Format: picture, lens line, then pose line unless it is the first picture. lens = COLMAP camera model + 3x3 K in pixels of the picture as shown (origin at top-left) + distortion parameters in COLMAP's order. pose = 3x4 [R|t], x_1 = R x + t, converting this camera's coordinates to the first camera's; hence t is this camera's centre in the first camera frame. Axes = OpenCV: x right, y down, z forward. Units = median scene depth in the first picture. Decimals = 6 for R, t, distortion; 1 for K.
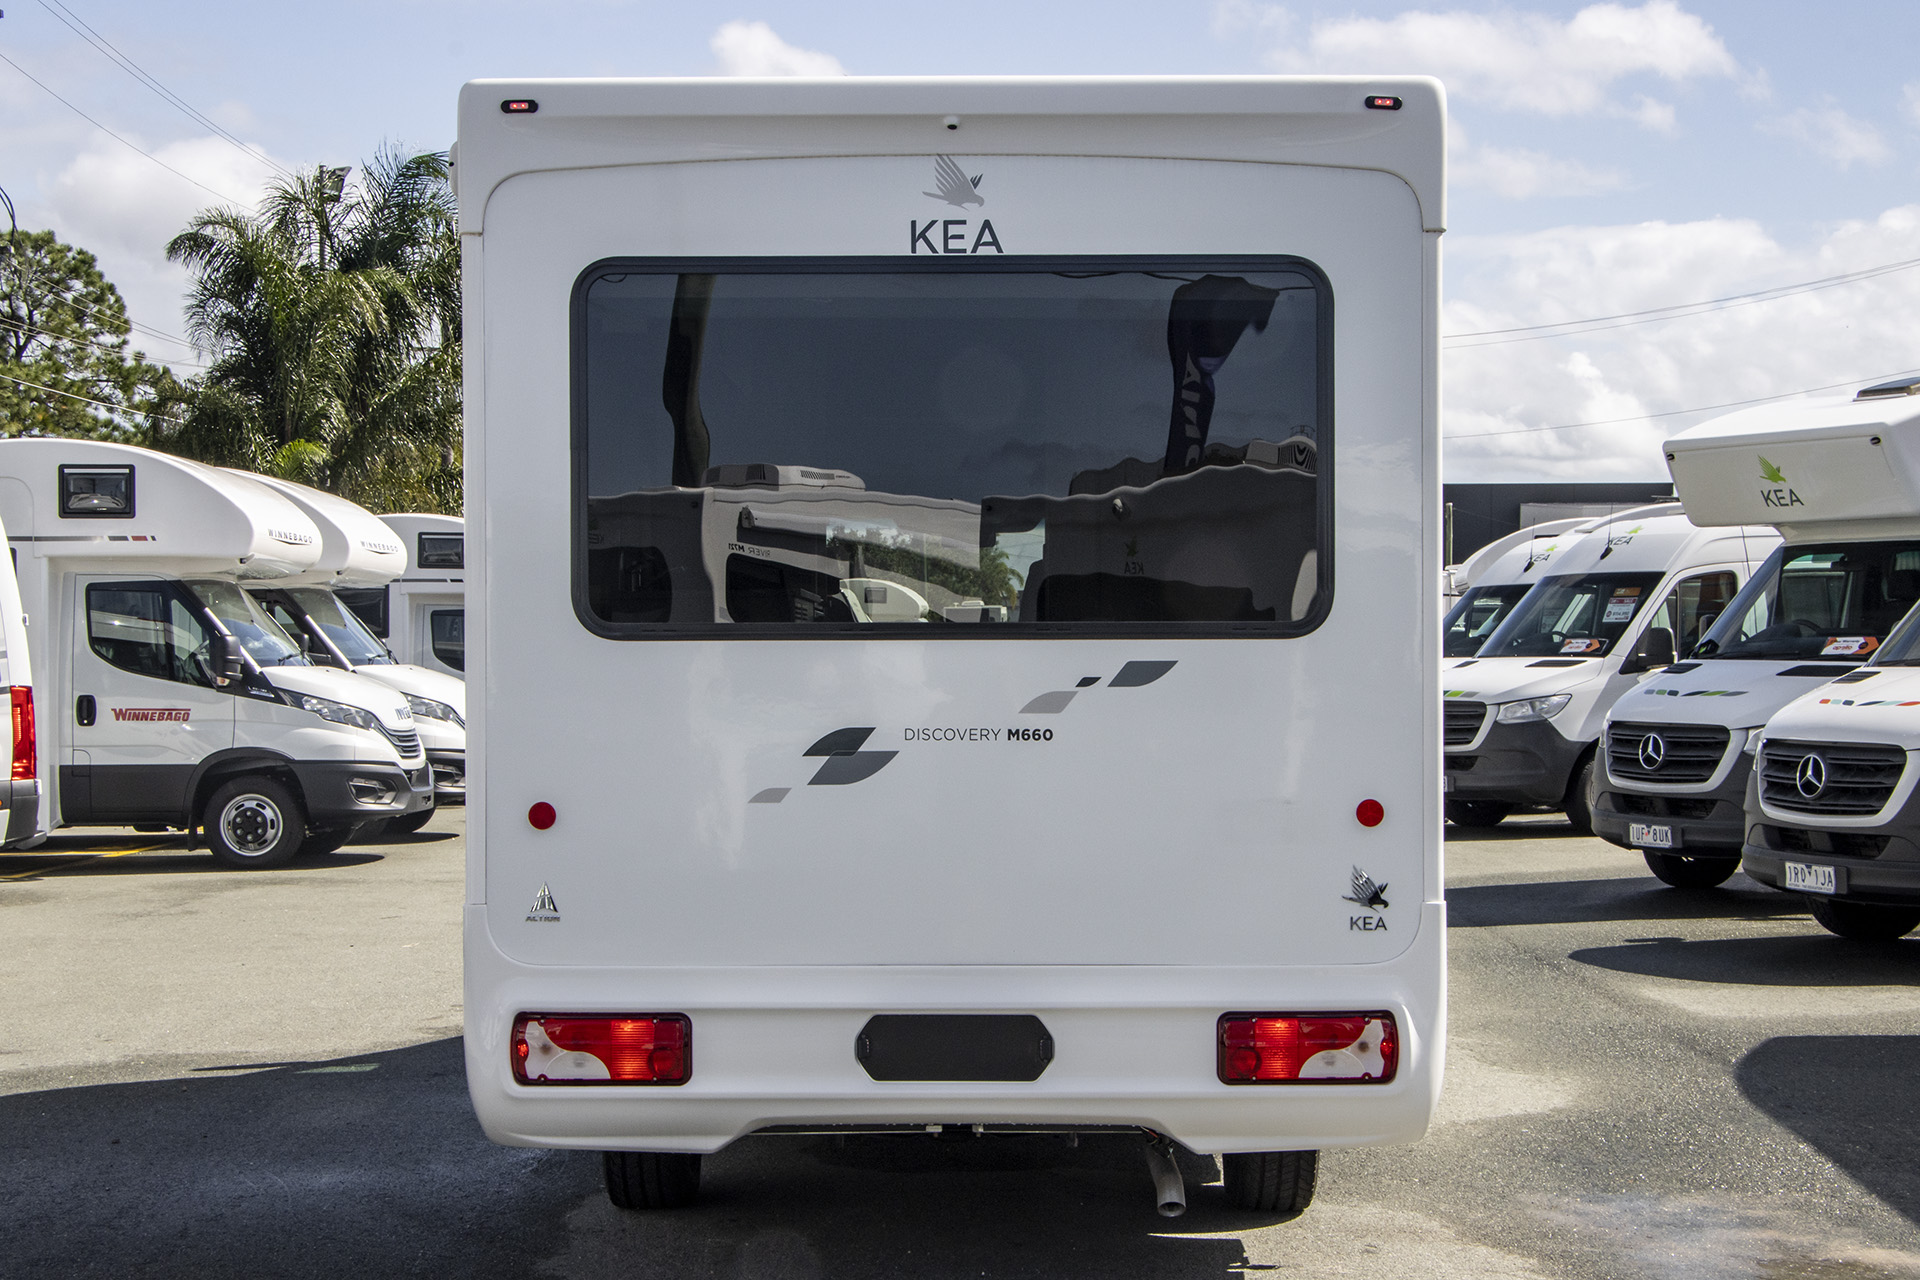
lens RADIAL K [[3008.2, 0, 968.1], [0, 3008.2, 642.1], [0, 0, 1]] dist [0.125430, 0.000000]
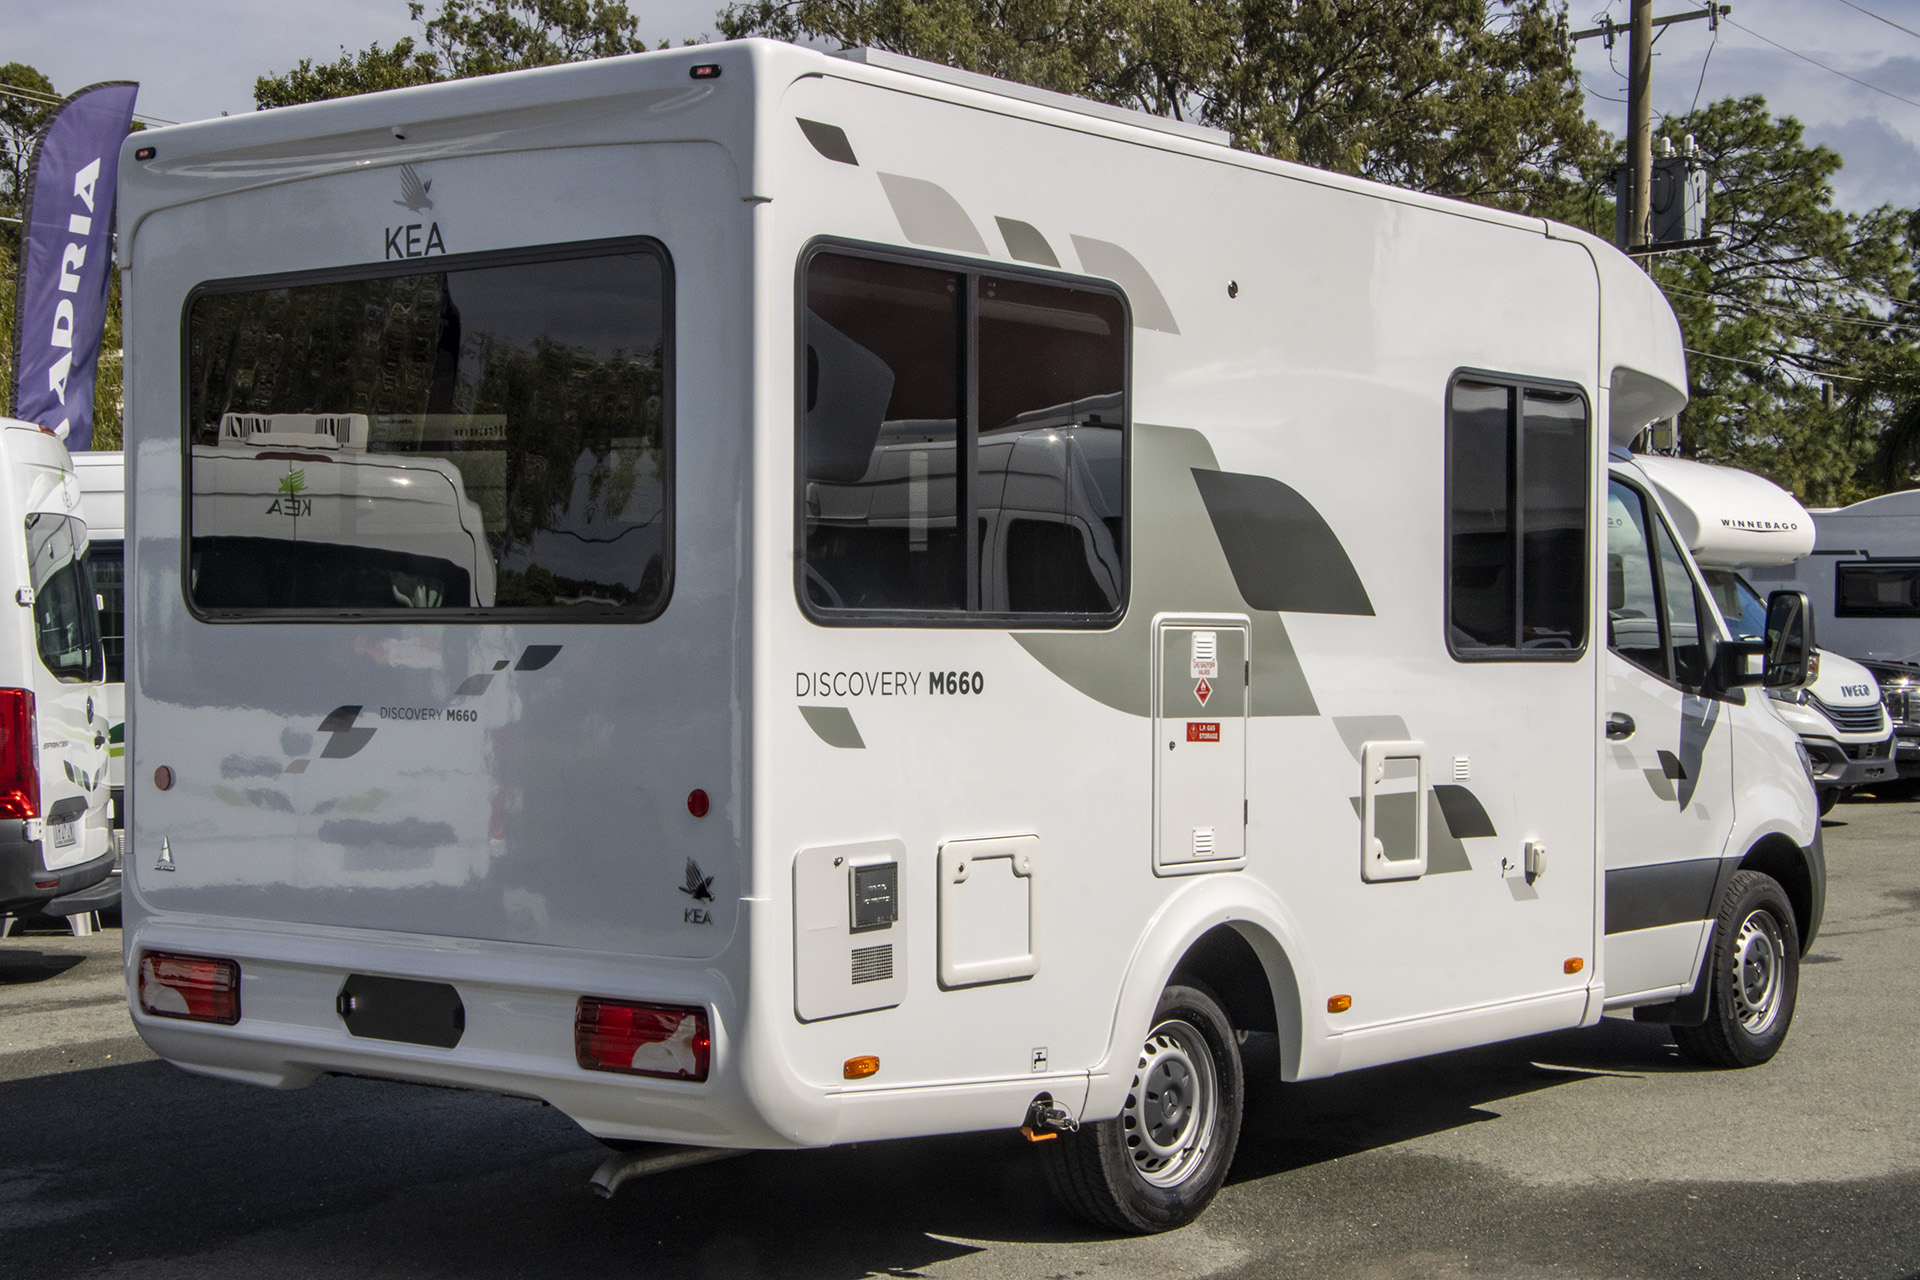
lens RADIAL K [[3008.2, 0, 1005.9], [0, 3008.2, 604.7], [0, 0, 1]] dist [0.125430, 0.000000]
pose [[0.788169, -0.000464, -0.615459, 0.809544], [0.000902, 1.000000, 0.000401, -0.007661], [0.615458, -0.000871, 0.788169, 0.294410]]
